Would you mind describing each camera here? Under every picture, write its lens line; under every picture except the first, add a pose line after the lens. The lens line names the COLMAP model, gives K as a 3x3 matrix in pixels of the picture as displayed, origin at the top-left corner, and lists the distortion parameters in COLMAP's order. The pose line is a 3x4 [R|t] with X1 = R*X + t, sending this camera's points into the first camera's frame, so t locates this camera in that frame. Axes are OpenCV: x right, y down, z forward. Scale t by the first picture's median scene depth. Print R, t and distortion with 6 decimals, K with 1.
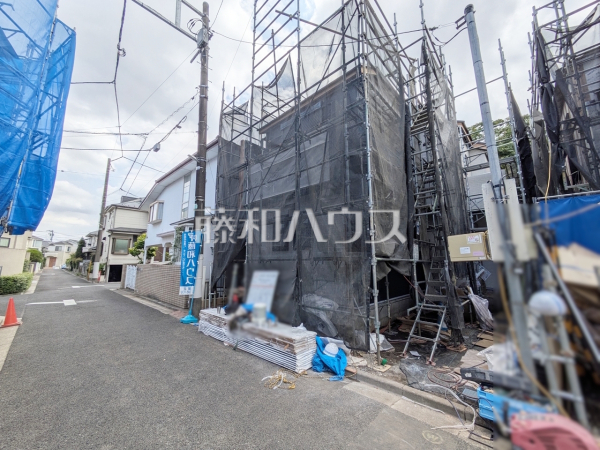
lens RADIAL K [[235.5, 0, 302.6], [0, 235.5, 222.9], [0, 0, 1]] dist [0.003600, -0.000203]
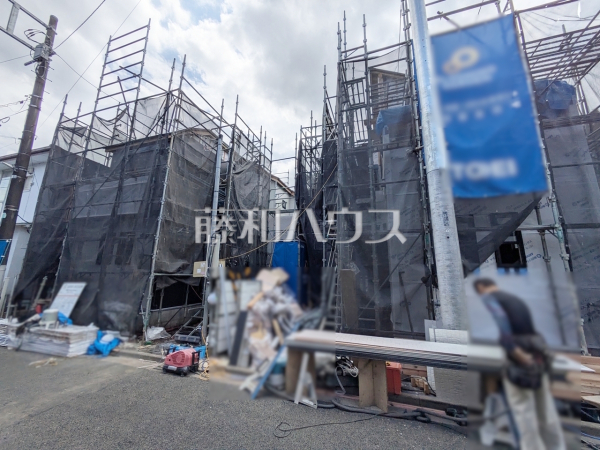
lens RADIAL K [[235.5, 0, 301.8], [0, 235.5, 223.7], [0, 0, 1]] dist [0.003600, -0.000203]
pose [[0.907746, 0.105511, 0.406036, 0.243754], [-0.087154, 0.994169, -0.063497, -0.072448], [-0.410368, 0.022252, 0.911648, -0.355843]]
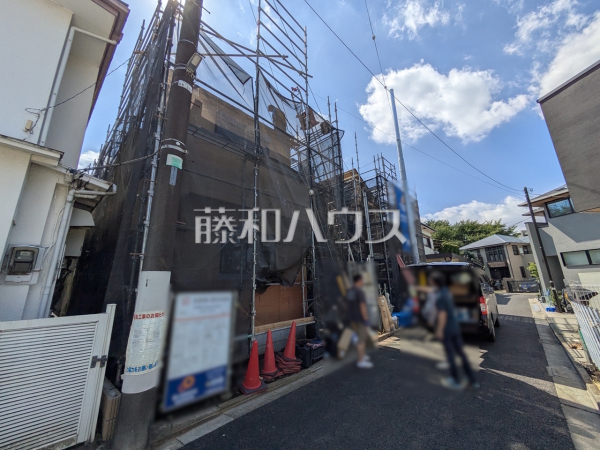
lens RADIAL K [[235.5, 0, 297.9], [0, 235.5, 223.2], [0, 0, 1]] dist [0.003600, -0.000203]
pose [[-0.003829, 0.252911, 0.967482, -0.755746], [-0.139746, 0.957860, -0.250949, 0.107685], [-0.990180, -0.136162, 0.031676, 0.661295]]
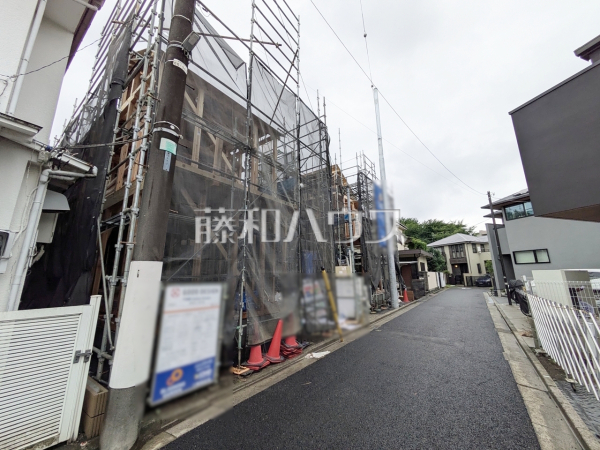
lens RADIAL K [[235.5, 0, 298.1], [0, 235.5, 222.2], [0, 0, 1]] dist [0.003600, -0.000203]
pose [[-0.114089, 0.223534, 0.967996, -0.757034], [-0.153588, 0.958675, -0.239484, 0.111515], [-0.981527, -0.175995, -0.075042, 0.697722]]
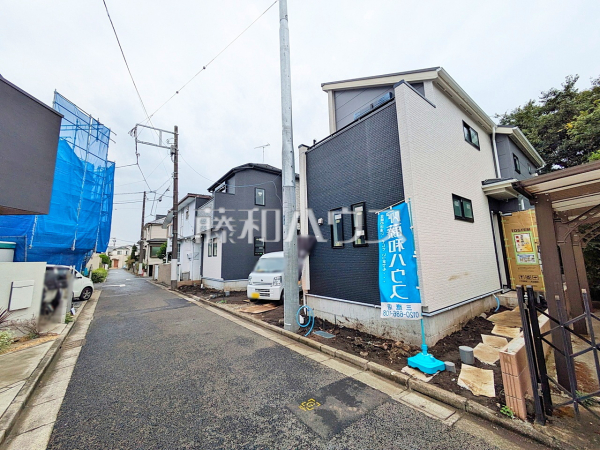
lens RADIAL K [[235.5, 0, 300.1], [0, 235.5, 223.9], [0, 0, 1]] dist [0.003600, -0.000203]
pose [[0.988075, -0.040852, -0.148458, 0.833765], [0.042961, 0.999016, 0.011027, -0.128286], [0.147862, -0.017273, 0.988857, -0.746920]]
